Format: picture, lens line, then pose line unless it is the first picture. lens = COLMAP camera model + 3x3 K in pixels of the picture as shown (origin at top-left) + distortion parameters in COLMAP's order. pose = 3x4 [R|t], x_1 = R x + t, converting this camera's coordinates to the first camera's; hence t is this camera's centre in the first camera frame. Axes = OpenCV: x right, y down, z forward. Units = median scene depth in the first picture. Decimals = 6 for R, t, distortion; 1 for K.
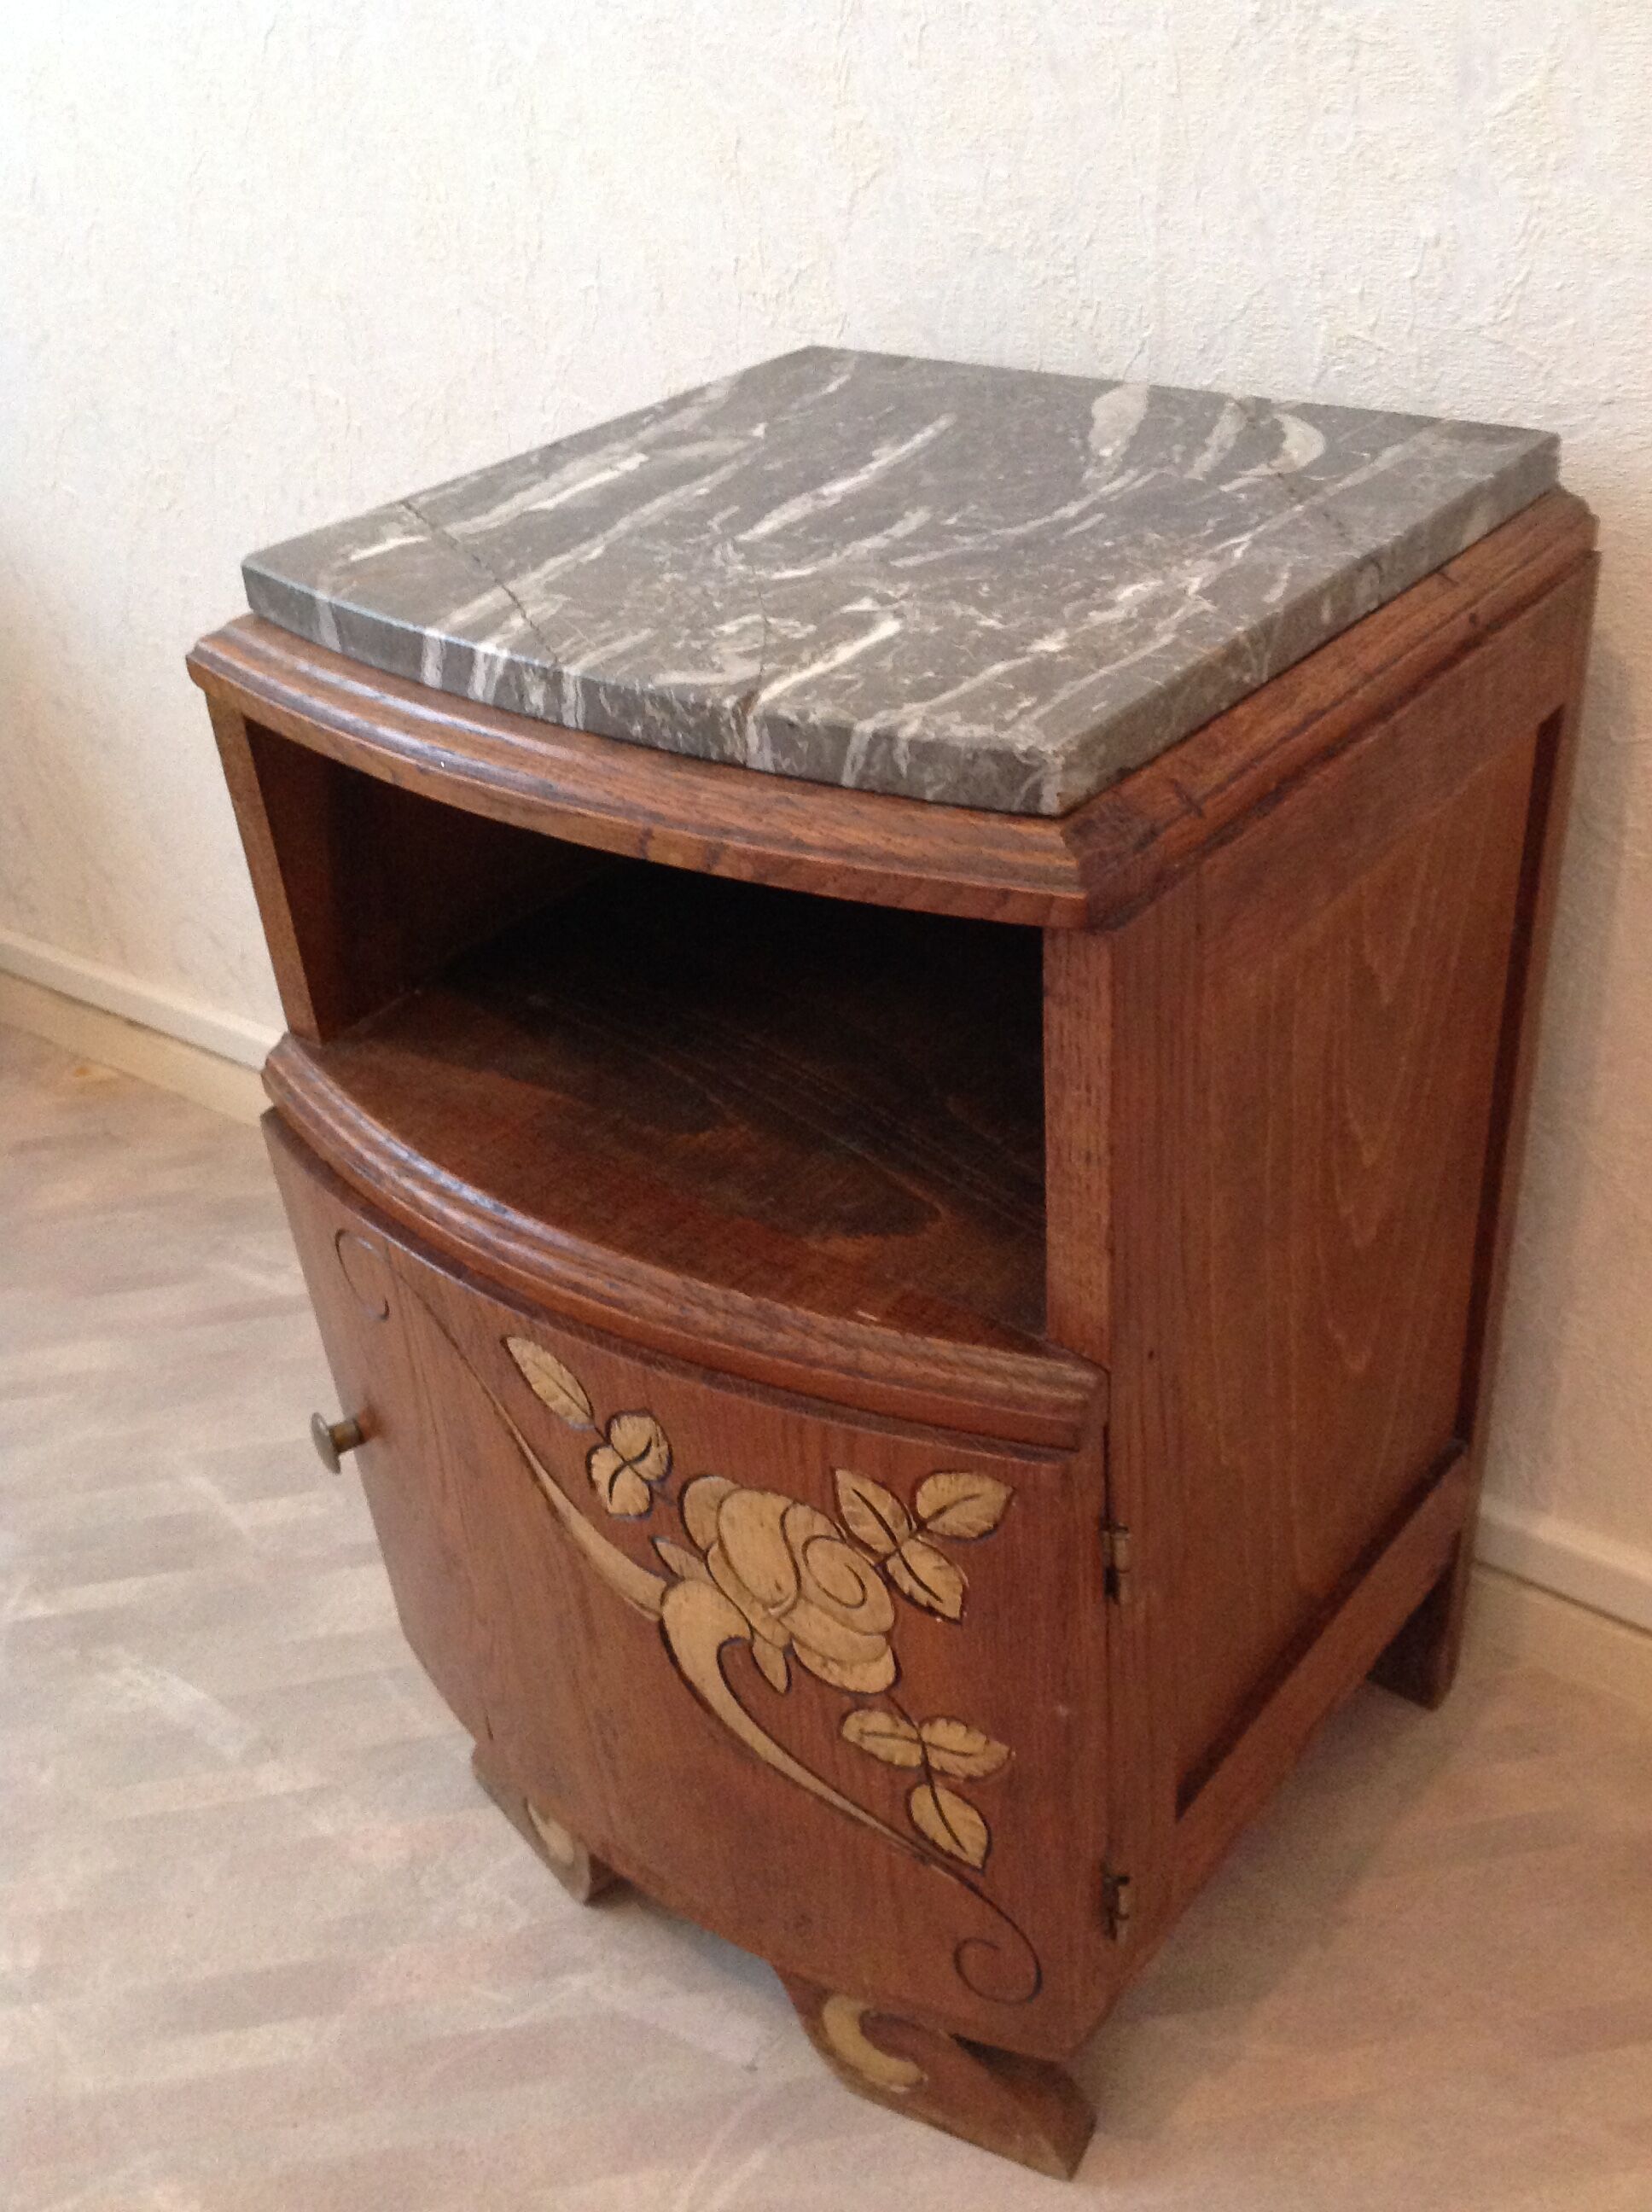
lens RADIAL K [[2126.6, 0, 826.0], [0, 2126.6, 1106.0], [0, 0, 1]] dist [0.140780, -0.333164]
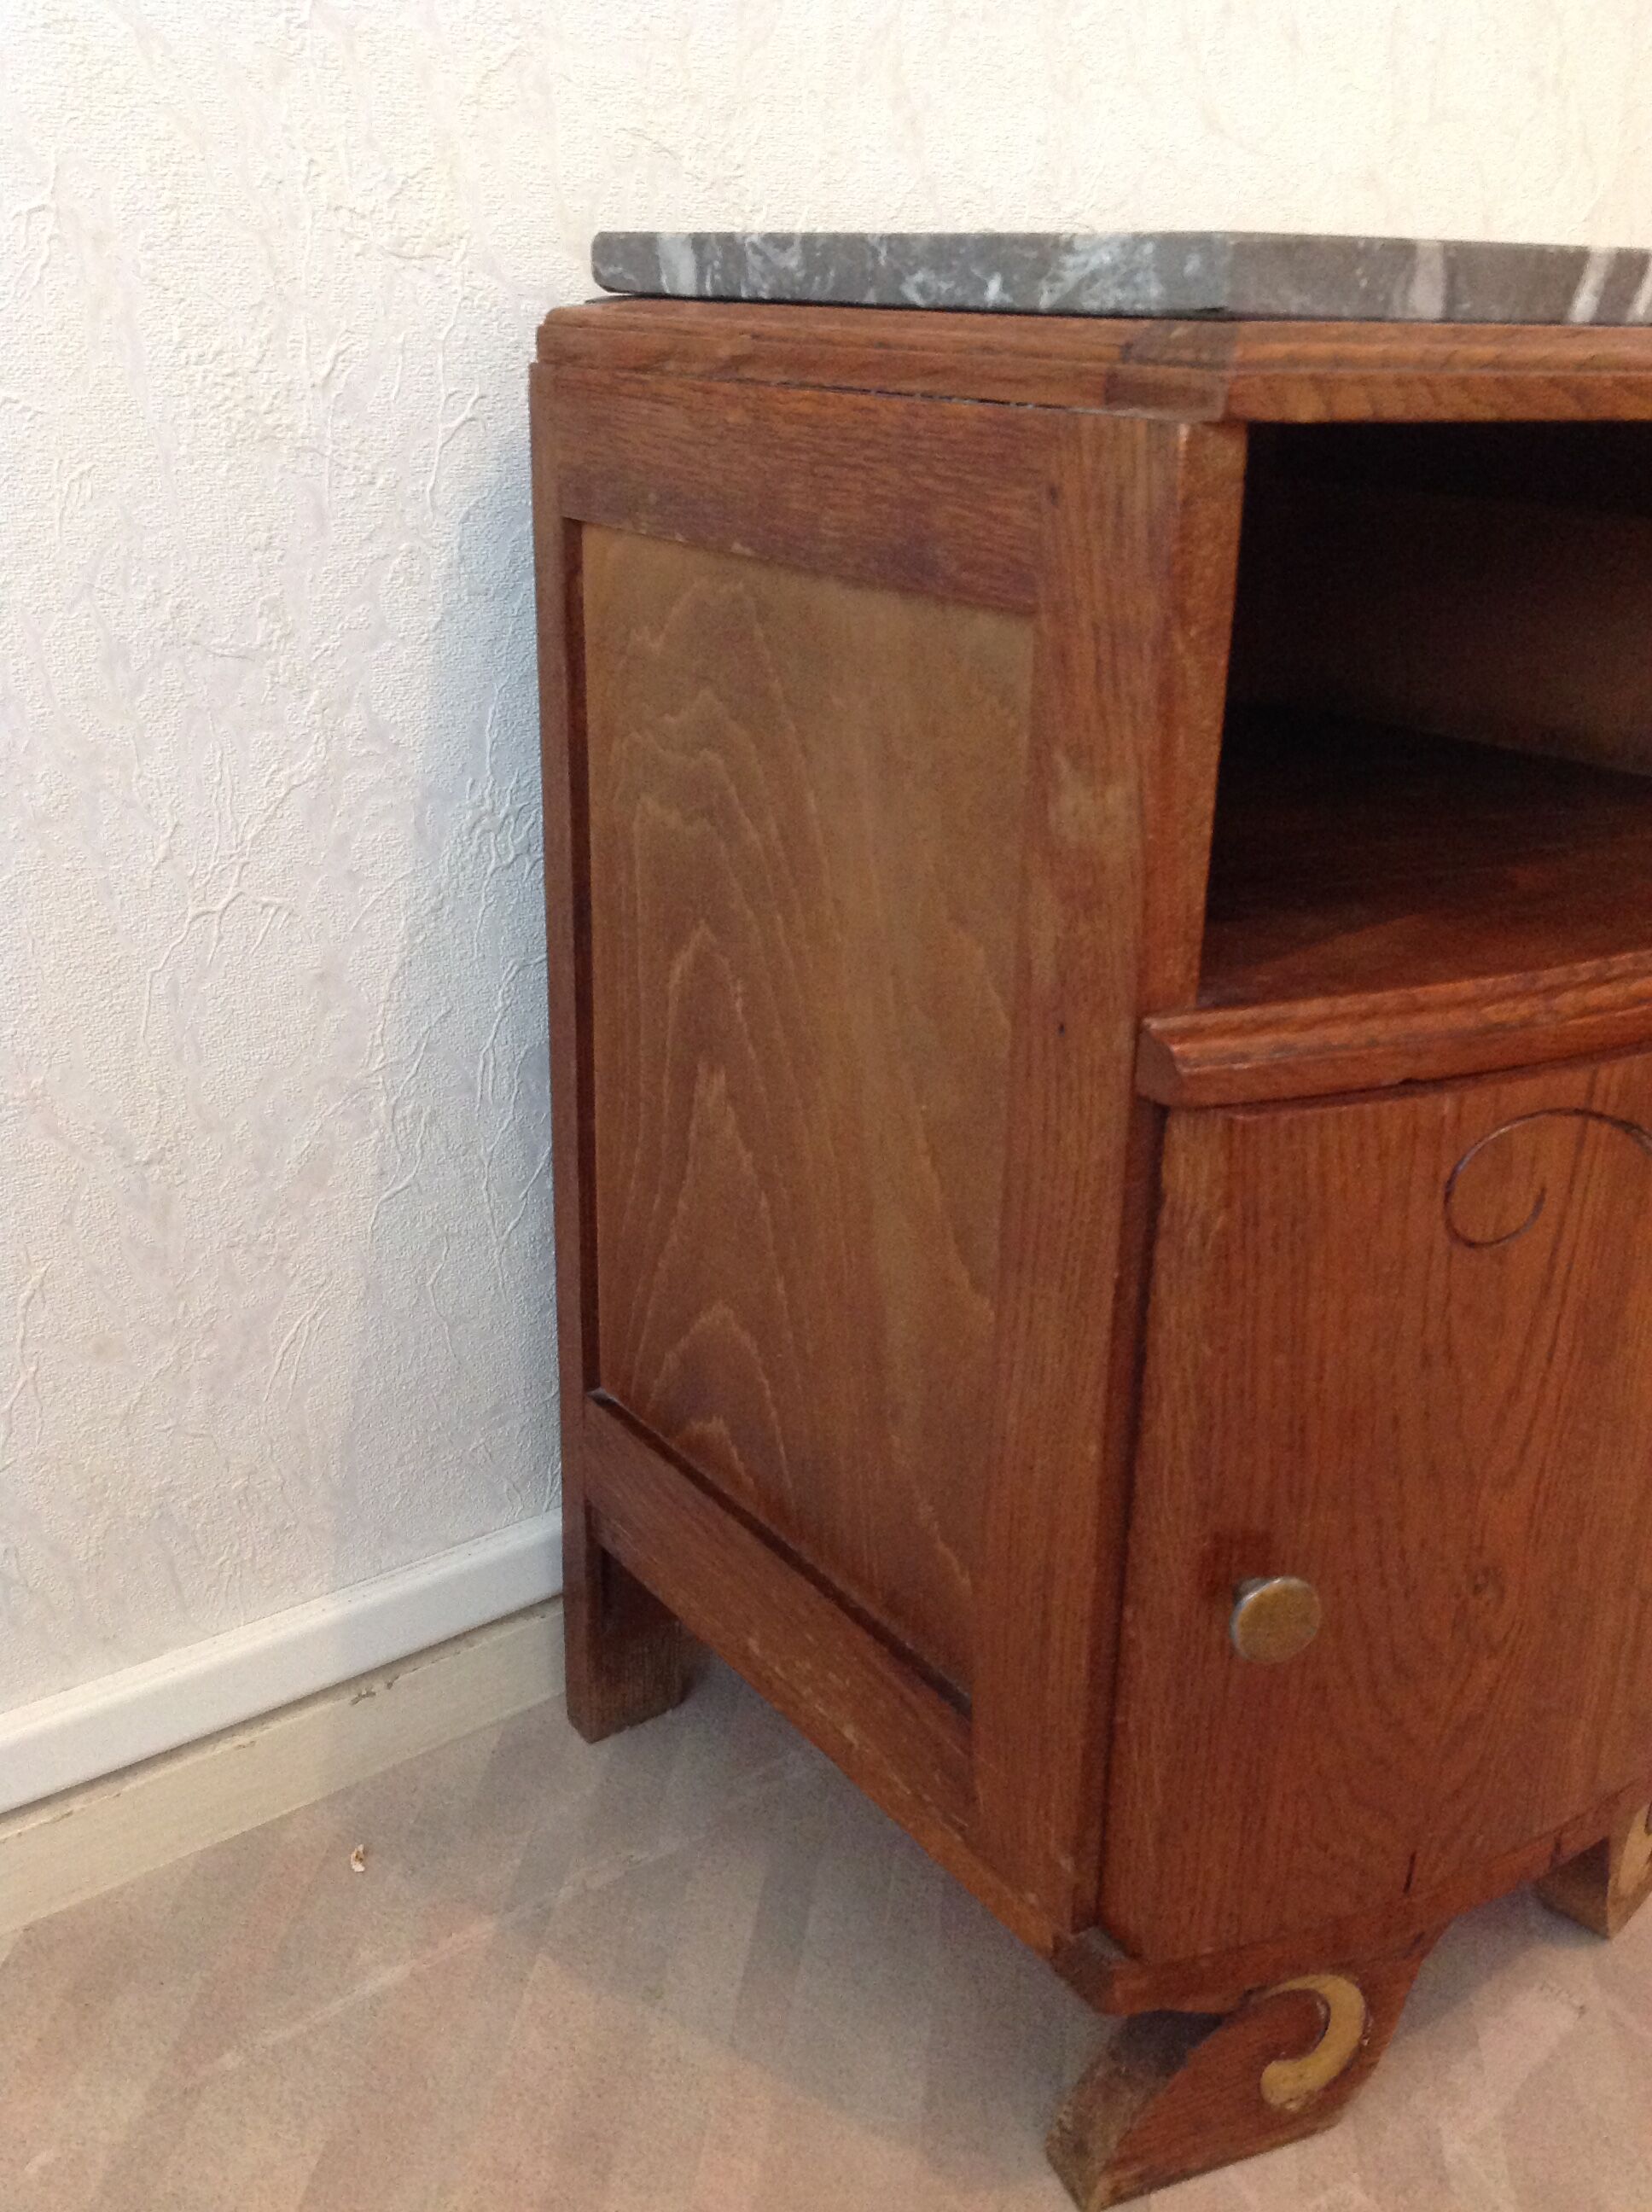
lens RADIAL K [[2126.6, 0, 826.0], [0, 2126.6, 1106.0], [0, 0, 1]] dist [0.140780, -0.333164]
pose [[0.260031, -0.264761, 0.928593, -1.077613], [0.482010, 0.868880, 0.112760, -0.158288], [-0.836690, 0.418270, 0.353553, 1.029547]]
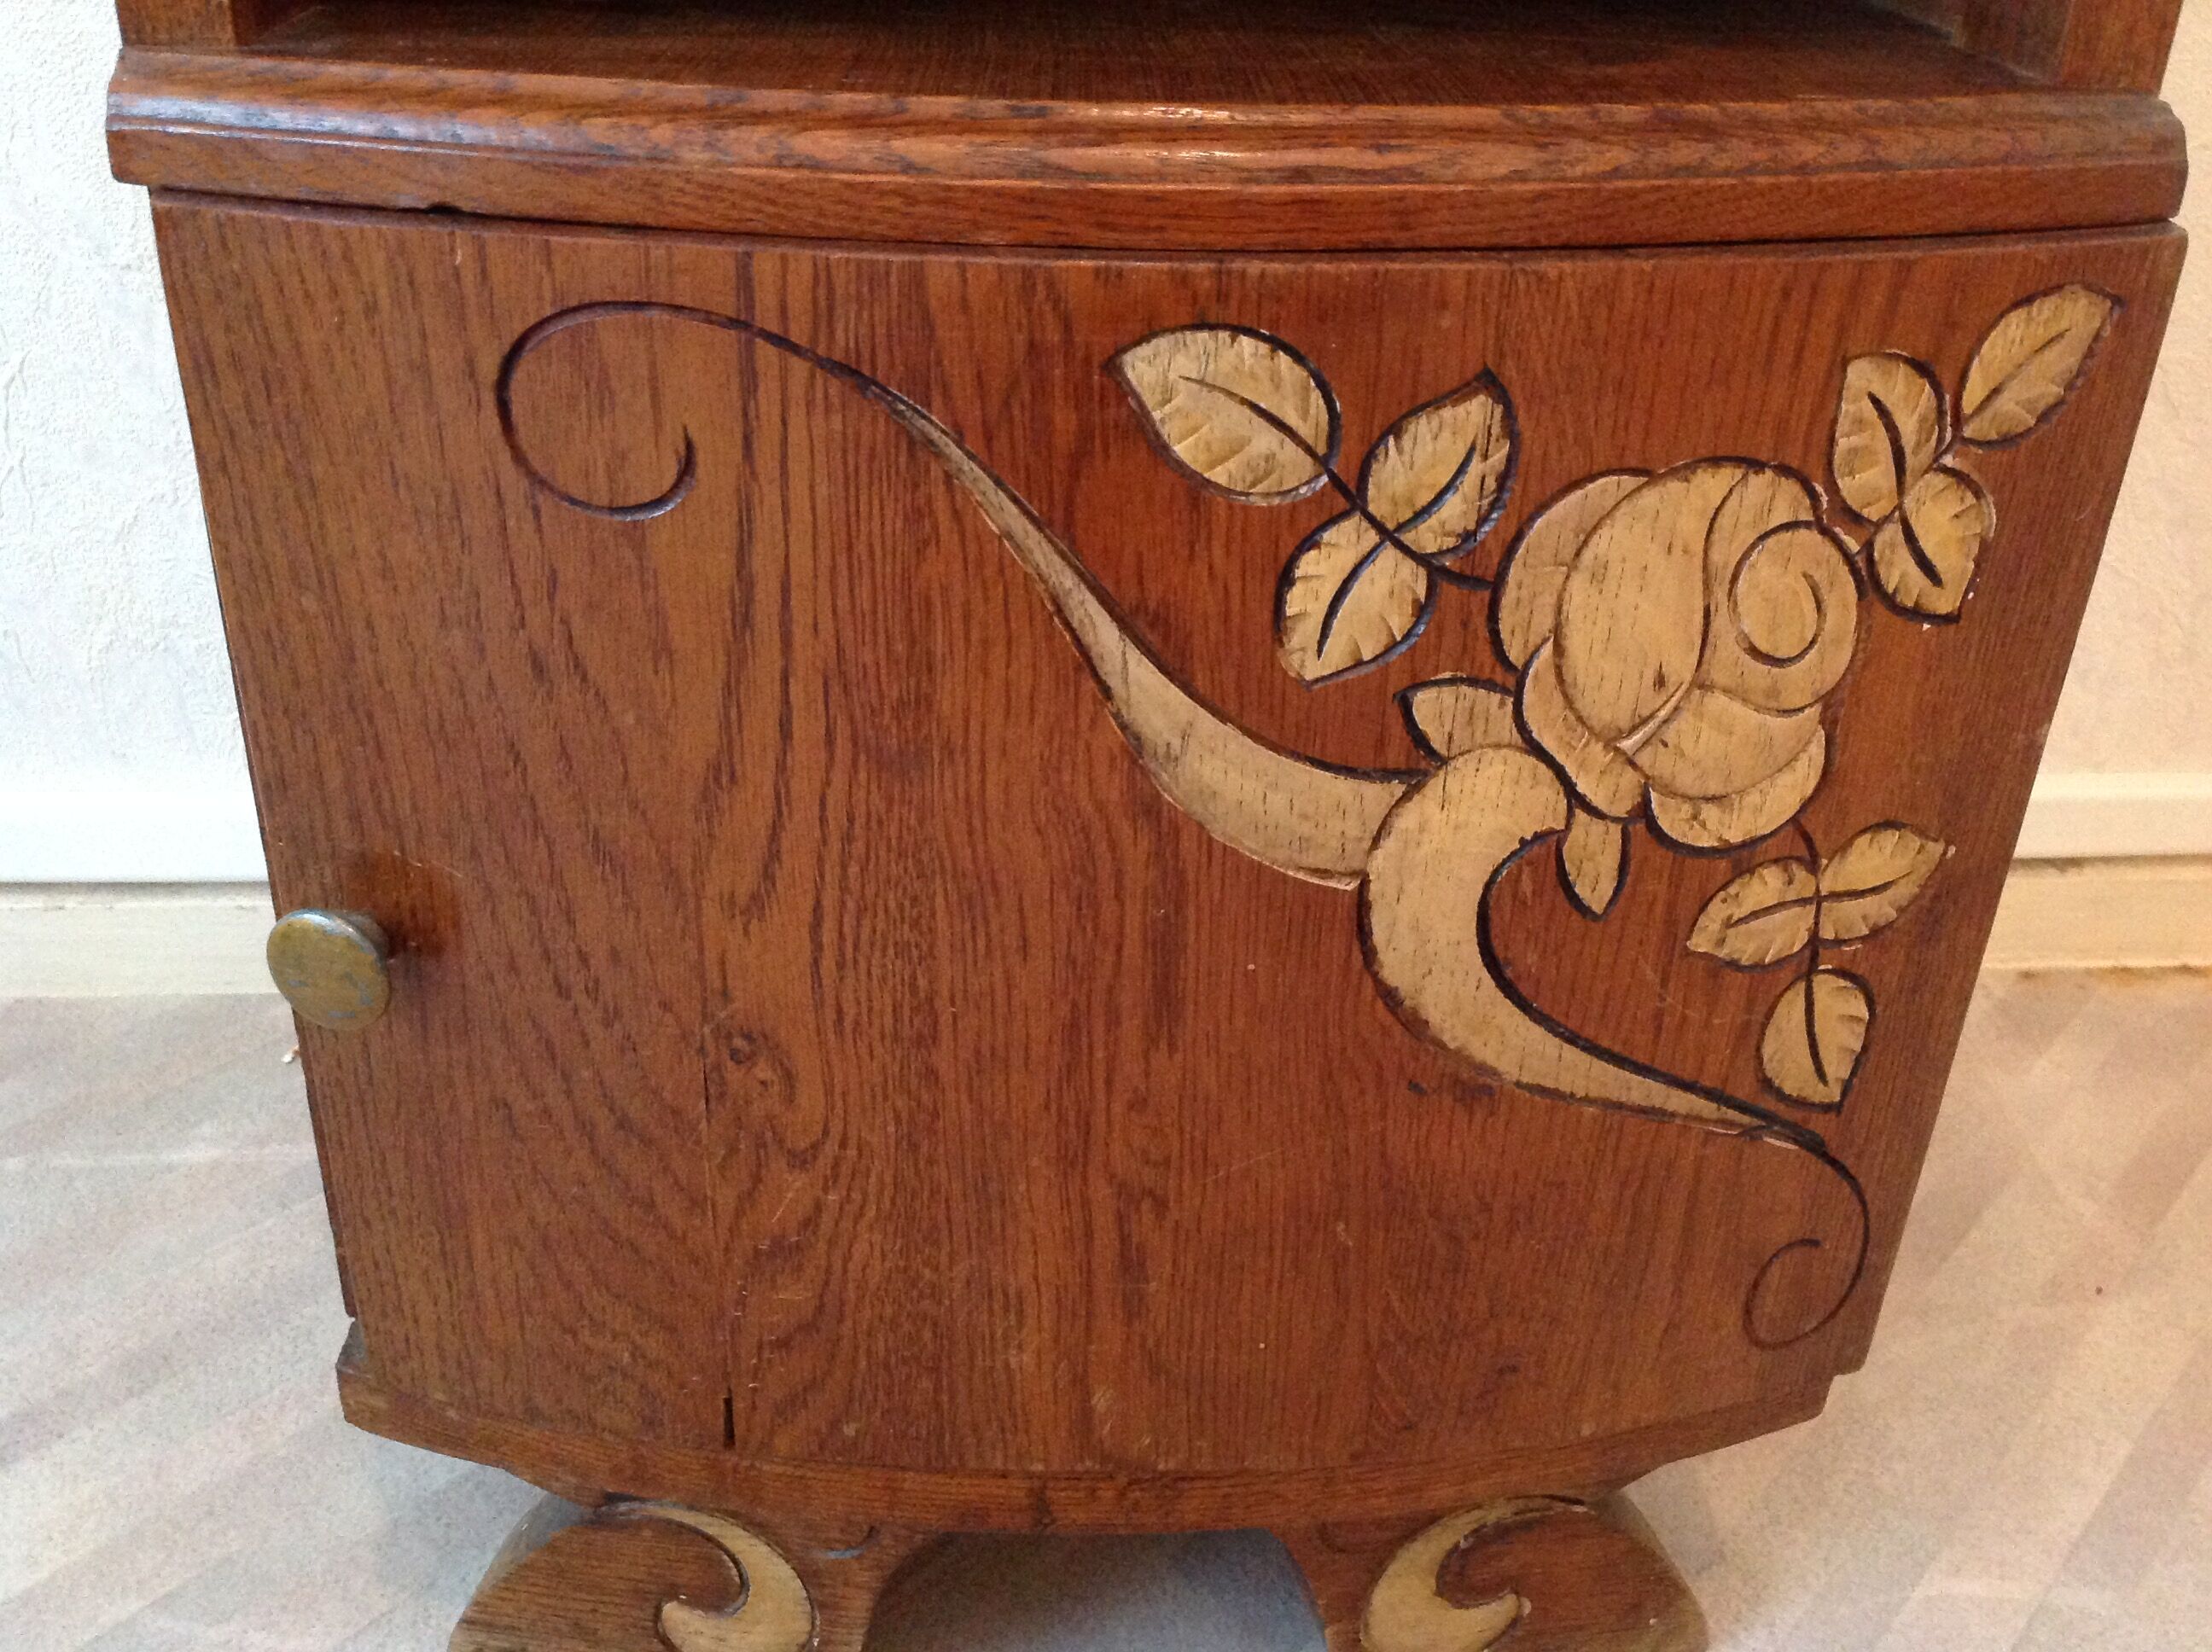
lens RADIAL K [[2126.6, 0, 1115.1], [0, 2126.6, 824.8], [0, 0, 1]] dist [0.140780, -0.333164]
pose [[0.743740, -0.221109, 0.630842, -0.507487], [0.275381, 0.961257, 0.012254, 0.214430], [-0.609111, 0.164609, 0.775814, 0.645076]]
